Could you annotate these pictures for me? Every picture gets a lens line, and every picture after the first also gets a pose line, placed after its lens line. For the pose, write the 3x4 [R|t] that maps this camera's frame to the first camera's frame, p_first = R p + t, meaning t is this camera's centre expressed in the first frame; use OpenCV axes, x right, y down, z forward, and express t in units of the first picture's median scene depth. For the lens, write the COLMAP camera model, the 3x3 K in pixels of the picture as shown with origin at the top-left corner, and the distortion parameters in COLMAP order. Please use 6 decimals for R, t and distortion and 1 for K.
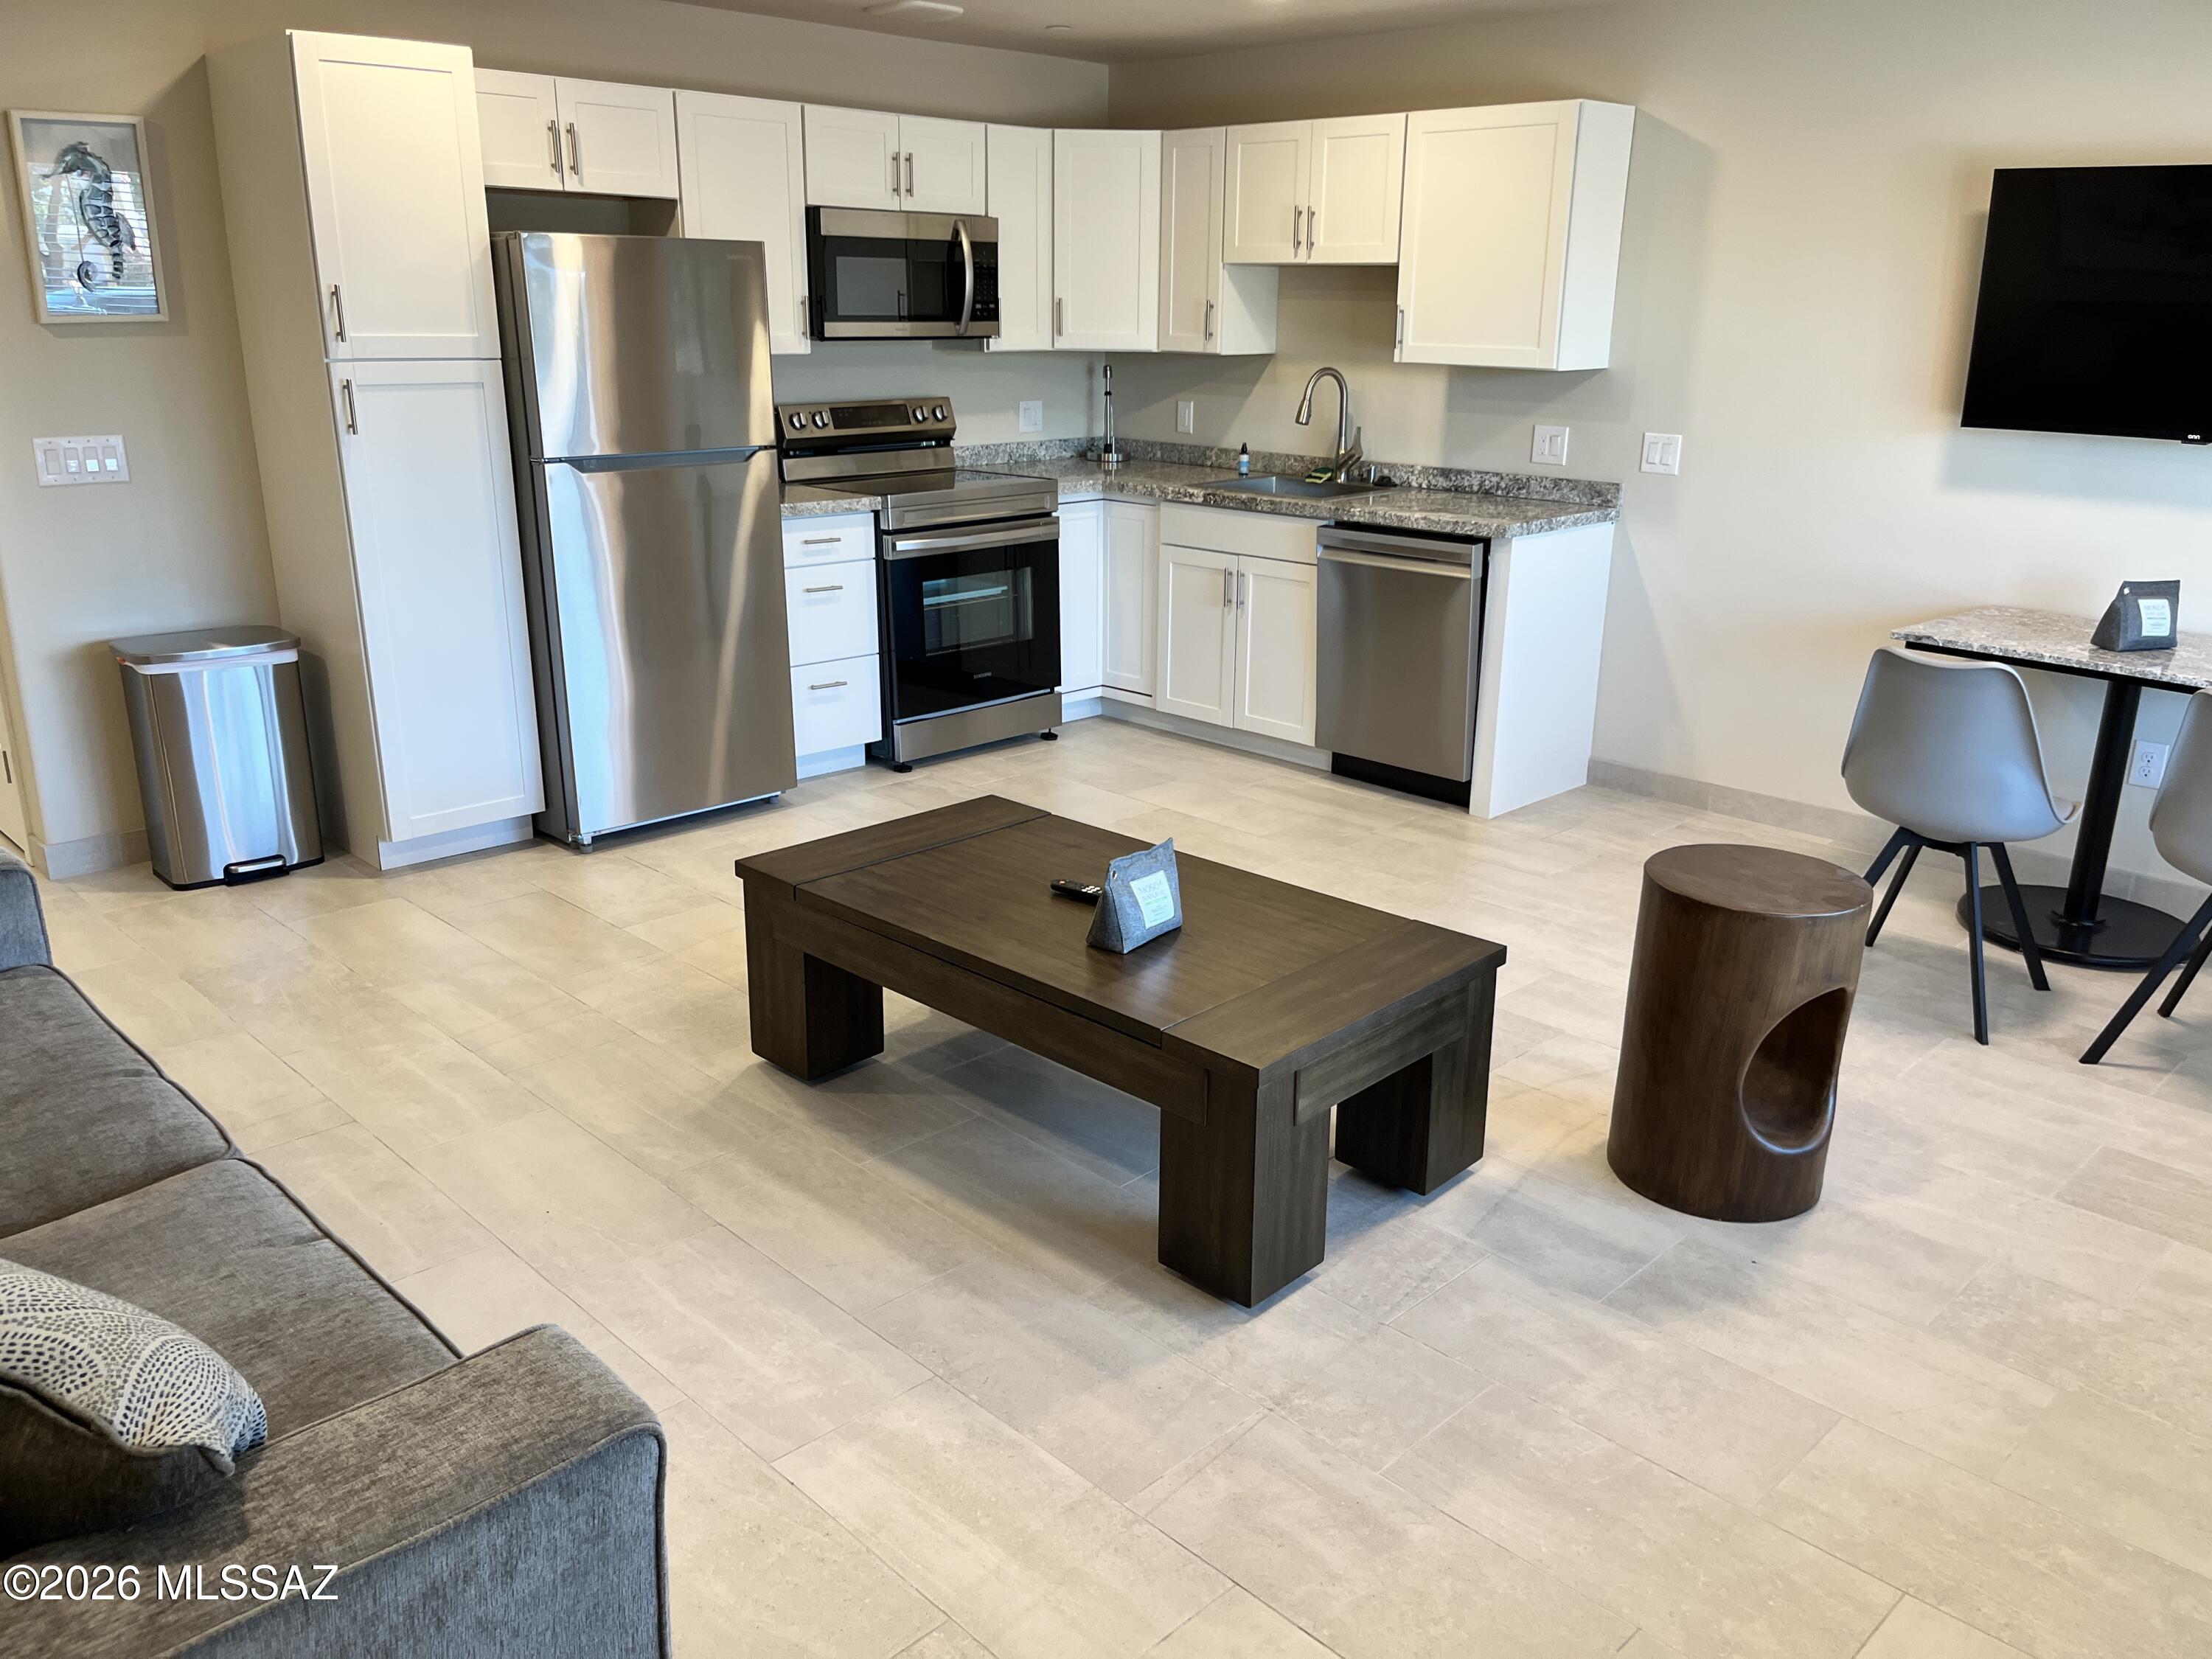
lens RADIAL K [[1691.6, 0, 1110.8], [0, 1691.6, 828.4], [0, 0, 1]] dist [0.055789, -0.074928]
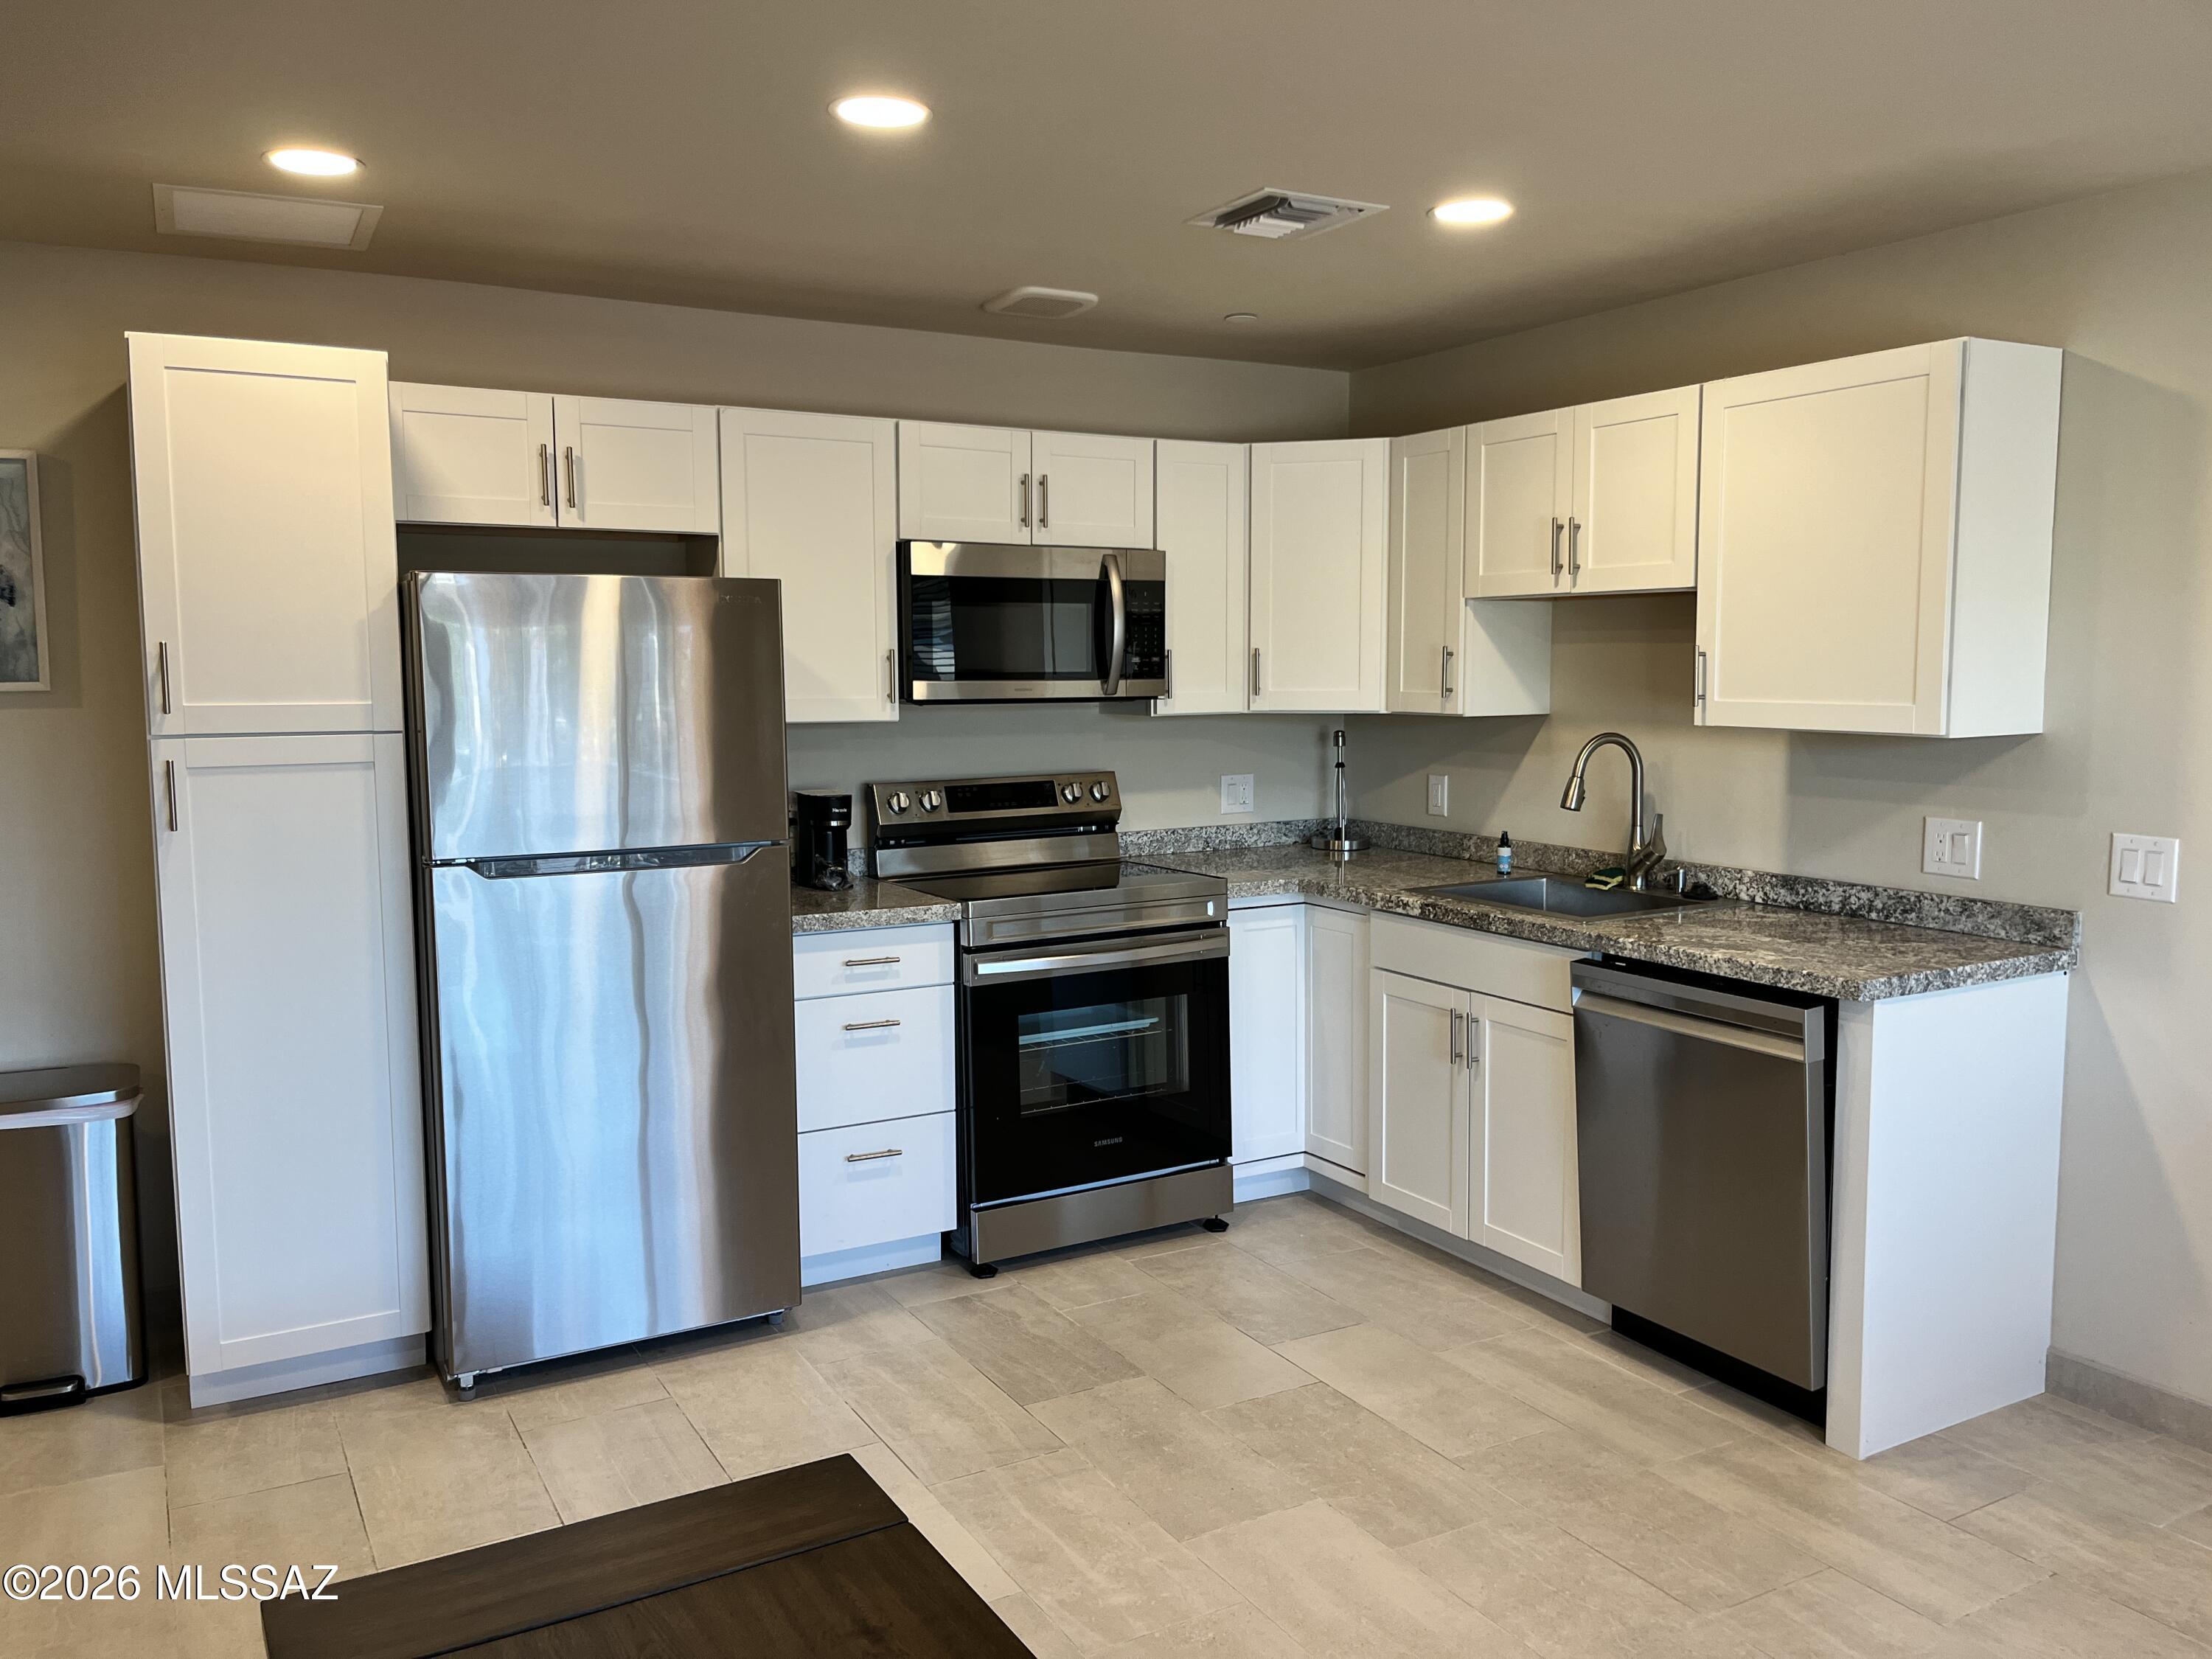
lens RADIAL K [[1691.6, 0, 1086.3], [0, 1691.6, 820.8], [0, 0, 1]] dist [0.055789, -0.074928]
pose [[0.963369, 0.008879, -0.268033, 0.116112], [-0.064491, 0.977793, -0.199402, -0.085398], [0.260310, 0.209383, 0.942548, 0.302427]]
